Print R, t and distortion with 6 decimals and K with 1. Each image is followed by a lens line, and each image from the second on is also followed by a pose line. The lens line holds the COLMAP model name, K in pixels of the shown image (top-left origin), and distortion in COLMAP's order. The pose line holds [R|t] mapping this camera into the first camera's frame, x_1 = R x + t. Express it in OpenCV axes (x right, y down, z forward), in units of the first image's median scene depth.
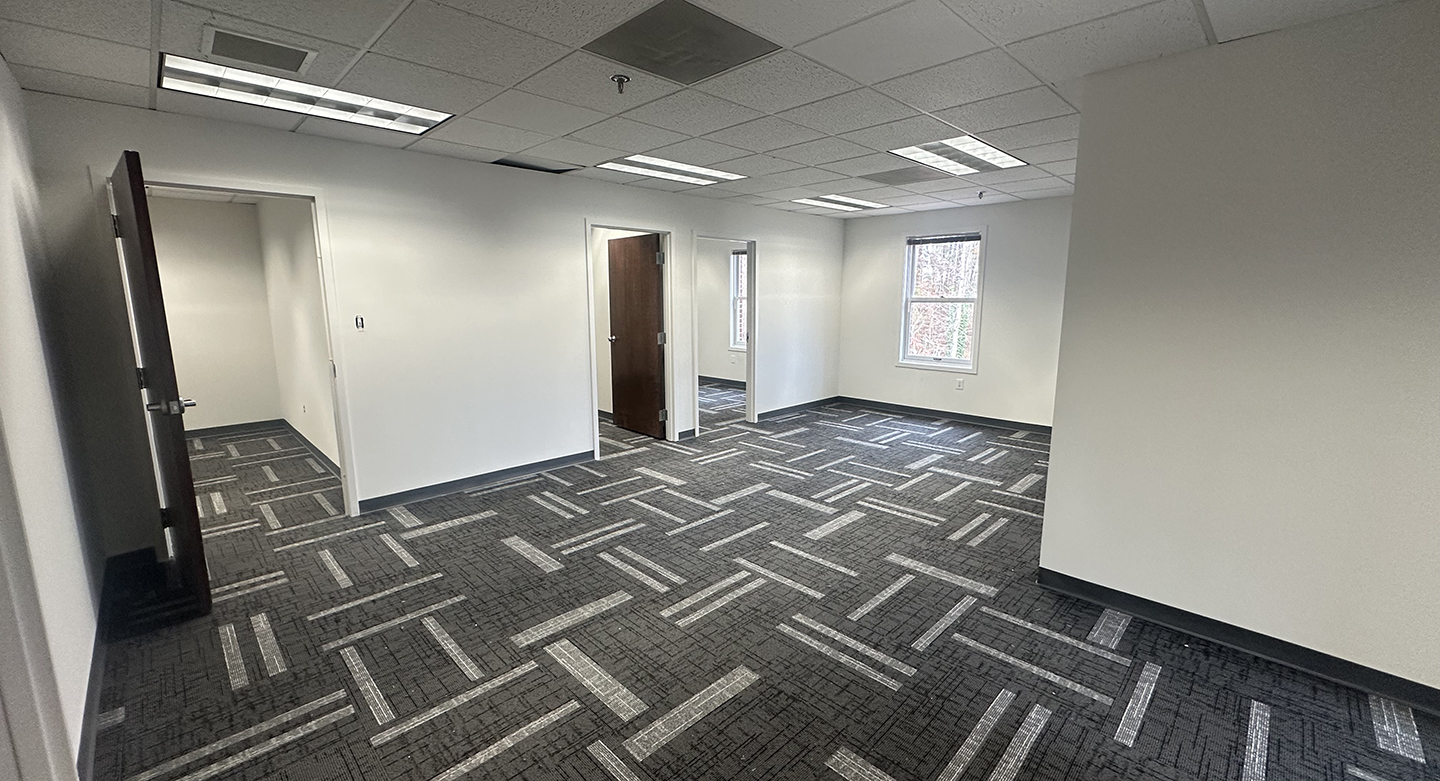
lens RADIAL K [[571.2, 0, 720.0], [0, 571.2, 390.5], [0, 0, 1]] dist [-0.000318, 0.000035]
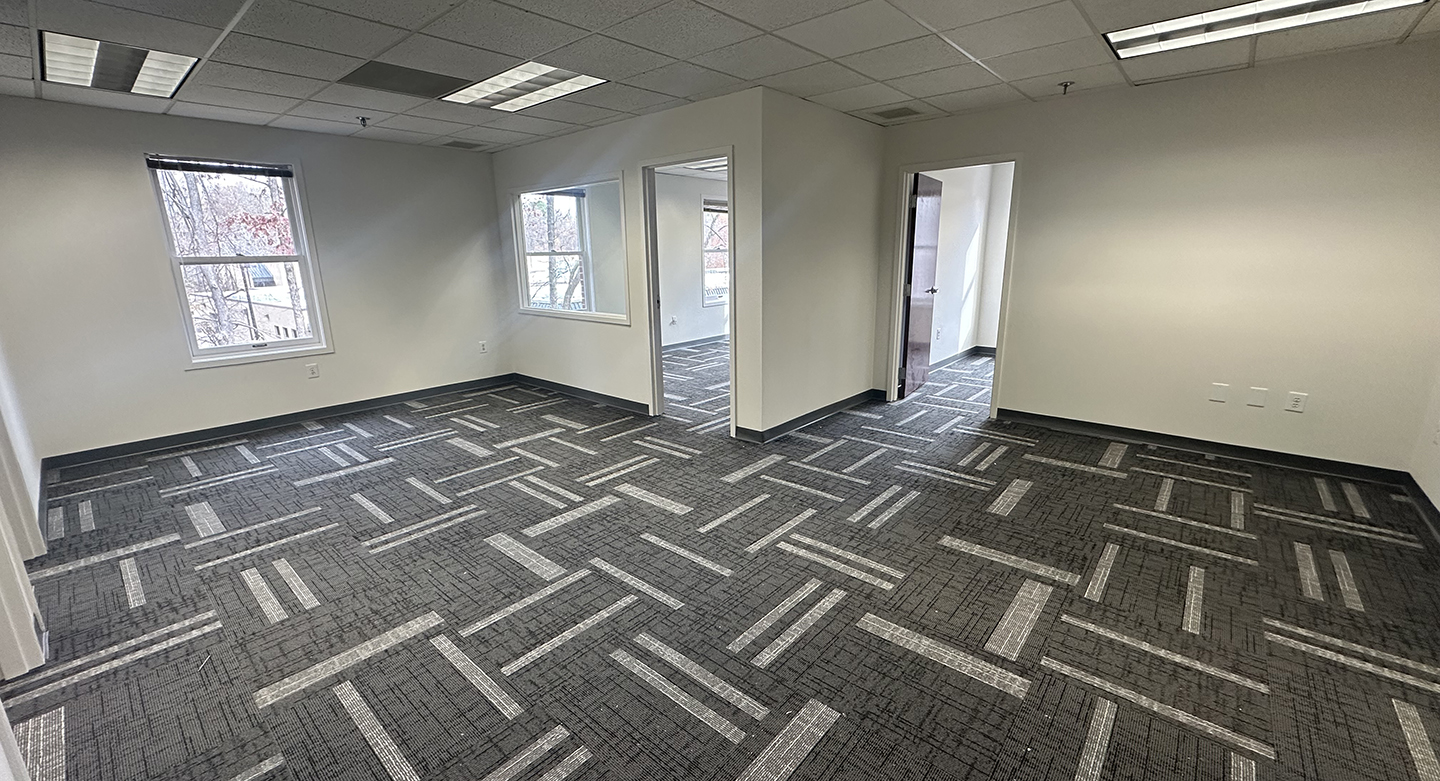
lens RADIAL K [[571.2, 0, 720.0], [0, 571.2, 390.5], [0, 0, 1]] dist [-0.000318, 0.000035]
pose [[-0.070210, -0.233276, 0.969873, -0.611930], [0.182195, 0.952918, 0.242387, -0.121366], [-0.980753, 0.193724, -0.024403, 0.845497]]
